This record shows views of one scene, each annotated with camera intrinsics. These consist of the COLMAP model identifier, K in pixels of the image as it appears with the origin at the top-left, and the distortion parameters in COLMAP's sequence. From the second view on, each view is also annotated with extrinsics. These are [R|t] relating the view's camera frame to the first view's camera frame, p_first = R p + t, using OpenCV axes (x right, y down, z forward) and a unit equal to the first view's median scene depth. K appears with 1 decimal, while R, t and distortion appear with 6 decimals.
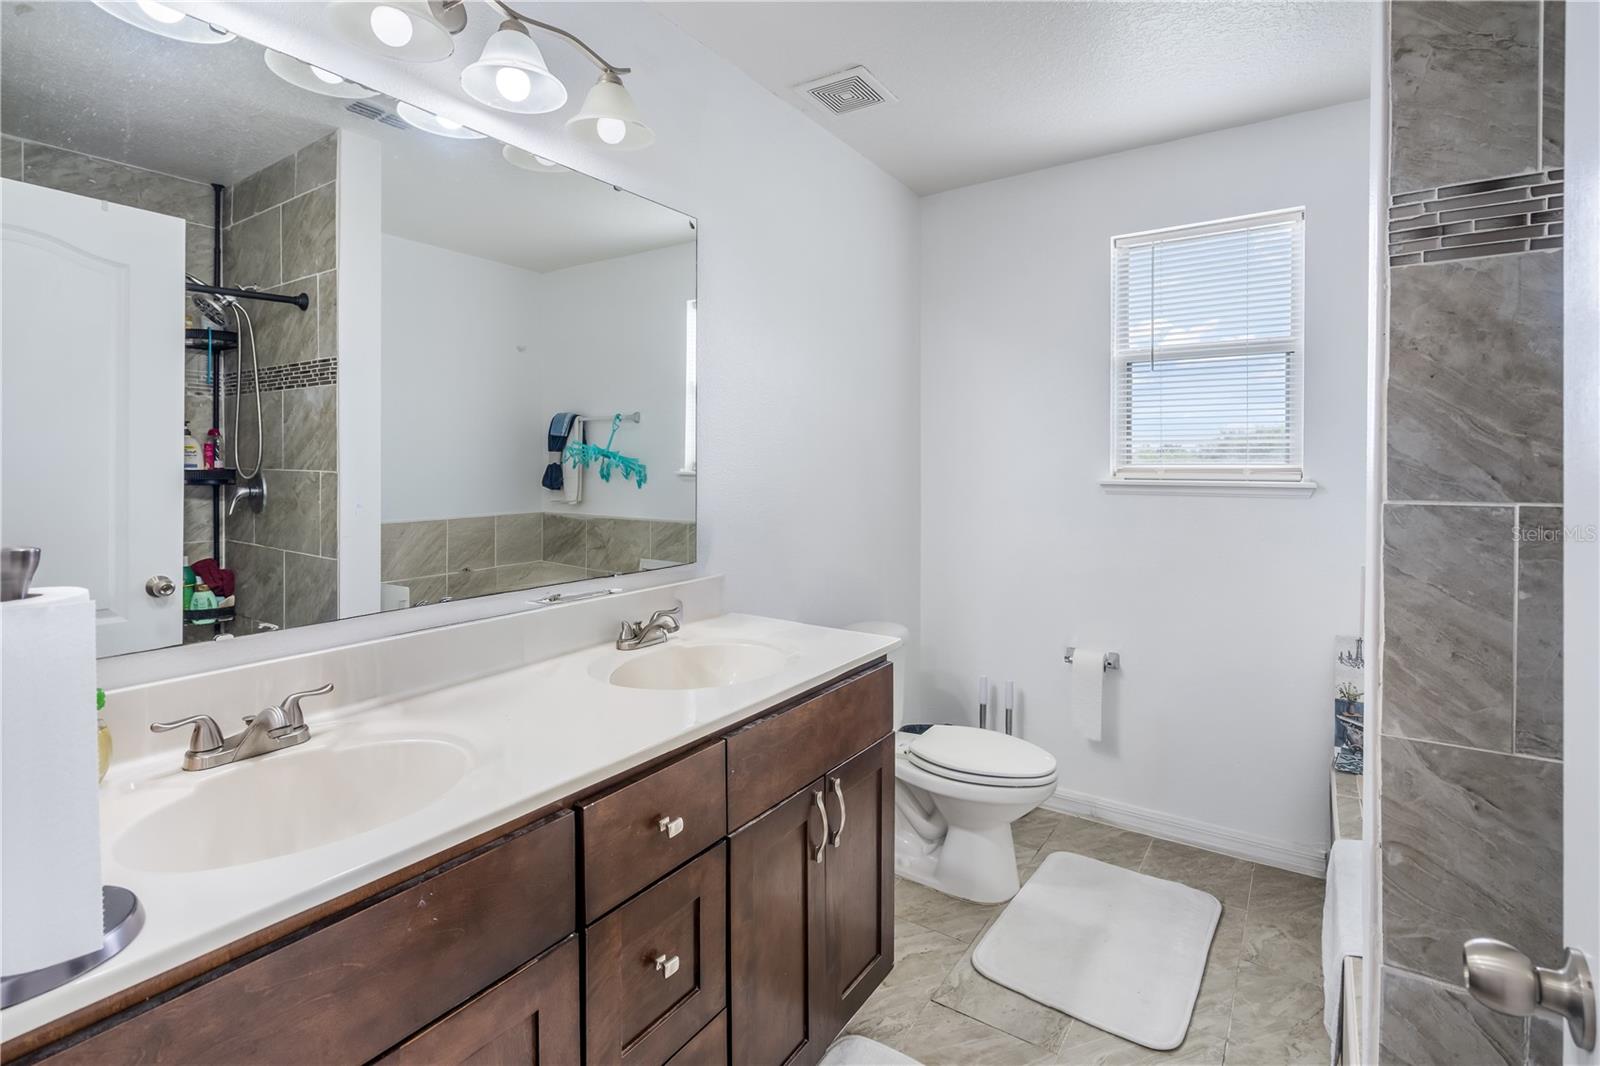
lens RADIAL K [[723.3, 0, 803.5], [0, 723.3, 535.8], [0, 0, 1]] dist [-0.002952, -0.000089]
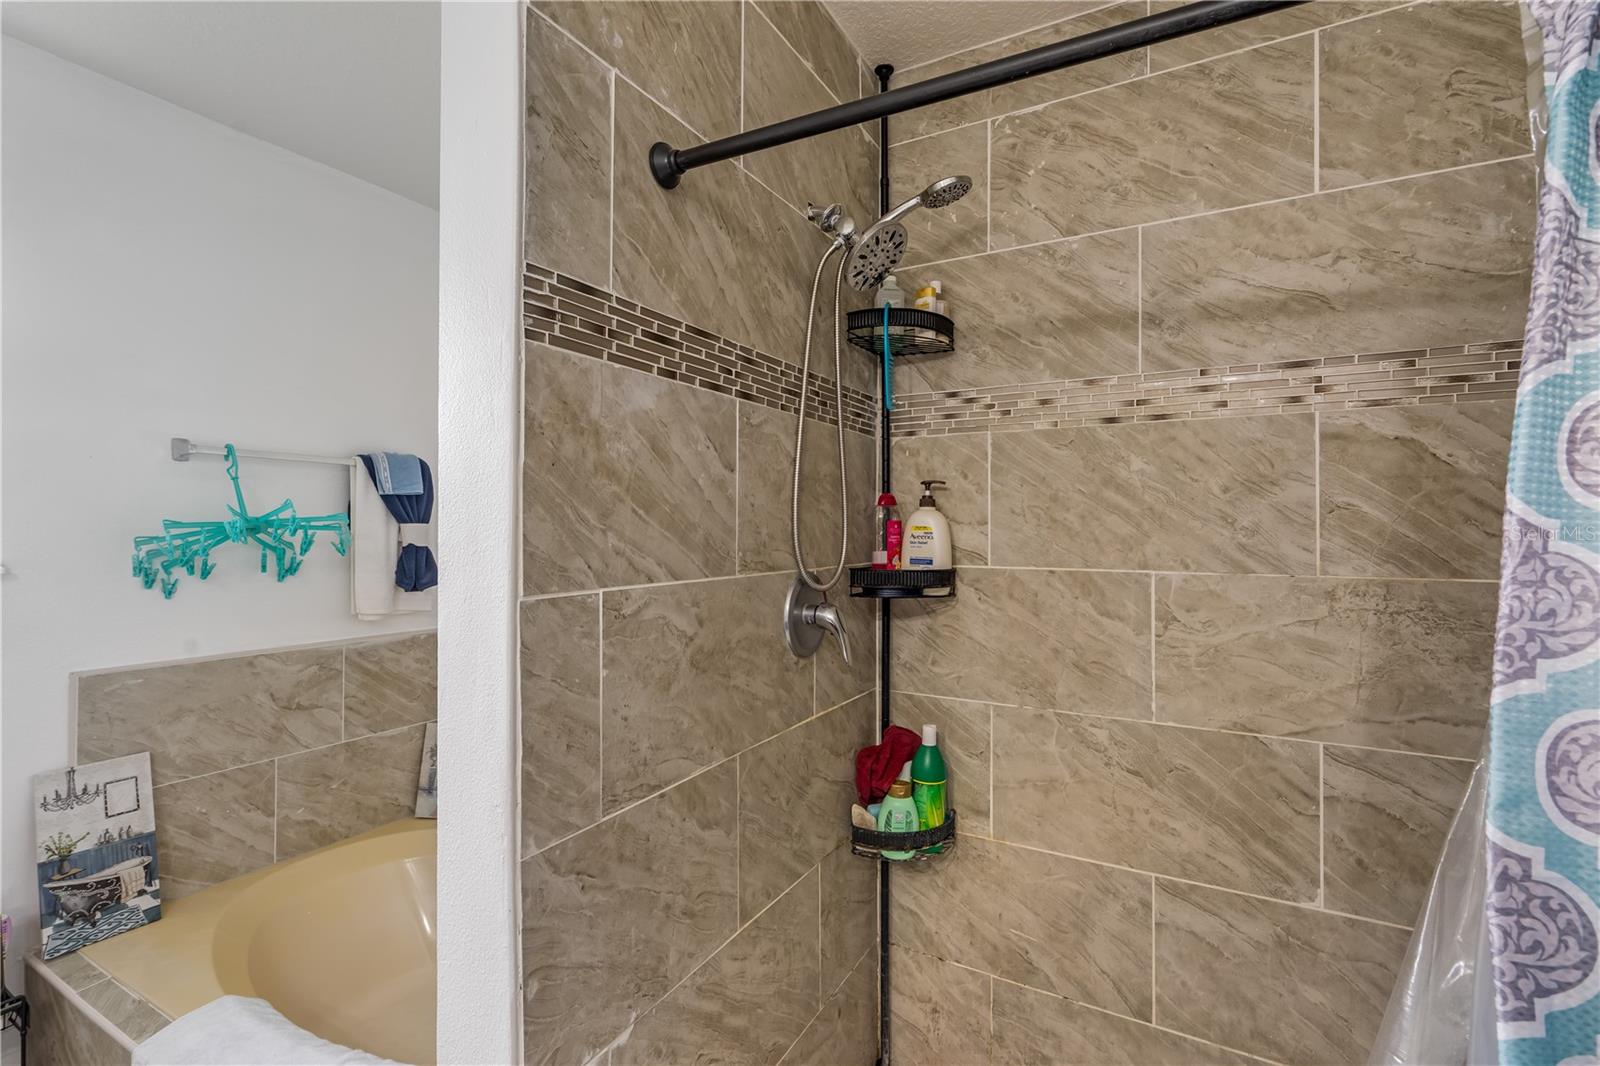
lens RADIAL K [[723.3, 0, 803.5], [0, 723.3, 535.8], [0, 0, 1]] dist [-0.002952, -0.000089]
pose [[-0.062586, -0.009888, 0.997991, -0.108371], [0.104439, 0.994396, 0.016402, -0.108850], [-0.992560, 0.105256, -0.061202, 0.744018]]
